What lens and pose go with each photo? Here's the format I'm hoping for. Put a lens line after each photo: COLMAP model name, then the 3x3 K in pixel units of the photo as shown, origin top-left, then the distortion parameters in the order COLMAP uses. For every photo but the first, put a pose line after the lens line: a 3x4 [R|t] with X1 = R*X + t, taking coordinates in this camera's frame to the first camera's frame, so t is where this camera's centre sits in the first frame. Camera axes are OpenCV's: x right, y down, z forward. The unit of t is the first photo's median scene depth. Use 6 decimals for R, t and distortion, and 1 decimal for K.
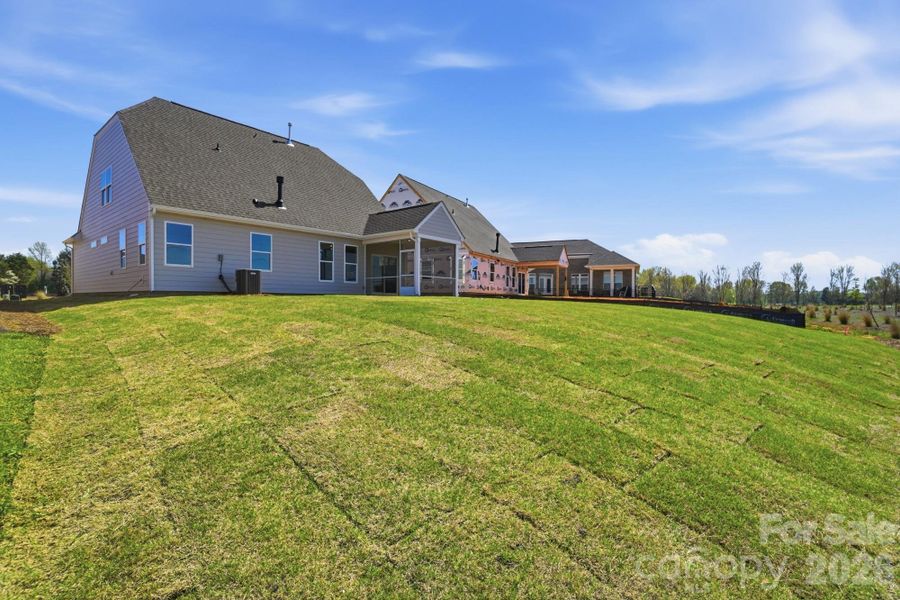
lens RADIAL K [[406.8, 0, 443.0], [0, 406.8, 298.6], [0, 0, 1]] dist [-0.063971, 0.023226]
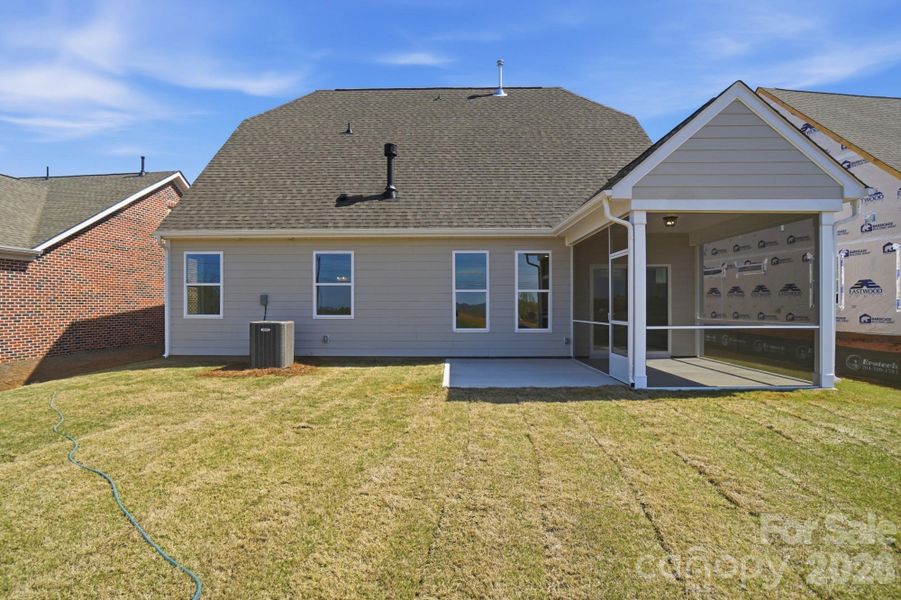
lens RADIAL K [[431.7, 0, 450.5], [0, 431.7, 300.0], [0, 0, 1]] dist [-0.001093, -0.000059]
pose [[0.626818, -0.009732, -0.779105, 0.114456], [0.006406, 0.999953, -0.007337, -0.078679], [0.779139, -0.000392, 0.626851, 0.666477]]
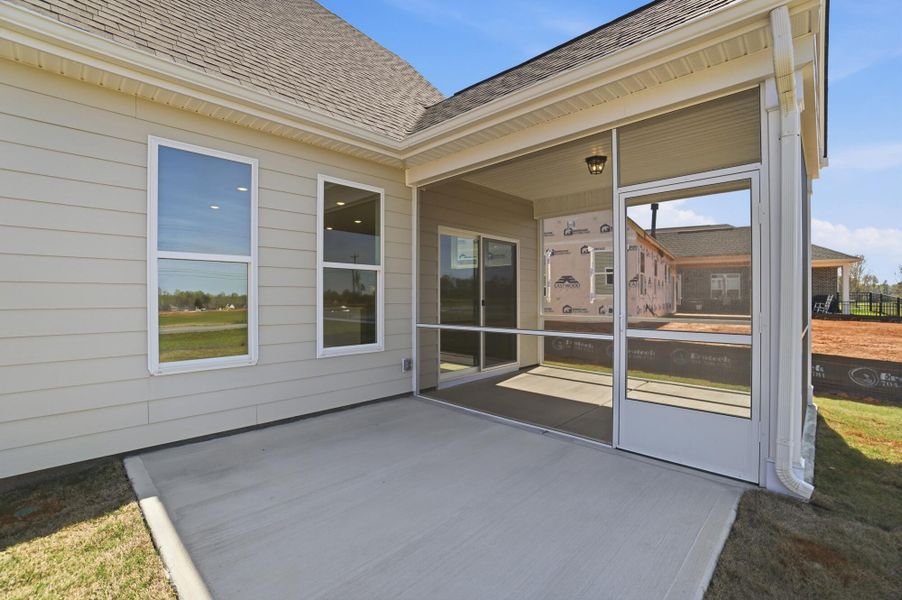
lens RADIAL K [[397.8, 0, 450.8], [0, 397.8, 283.3], [0, 0, 1]] dist [-0.000231, 0.000005]
pose [[0.997363, 0.000929, -0.072565, -0.170792], [-0.002891, 0.999633, -0.026936, -0.077200], [0.072513, 0.027075, 0.997000, 0.856198]]
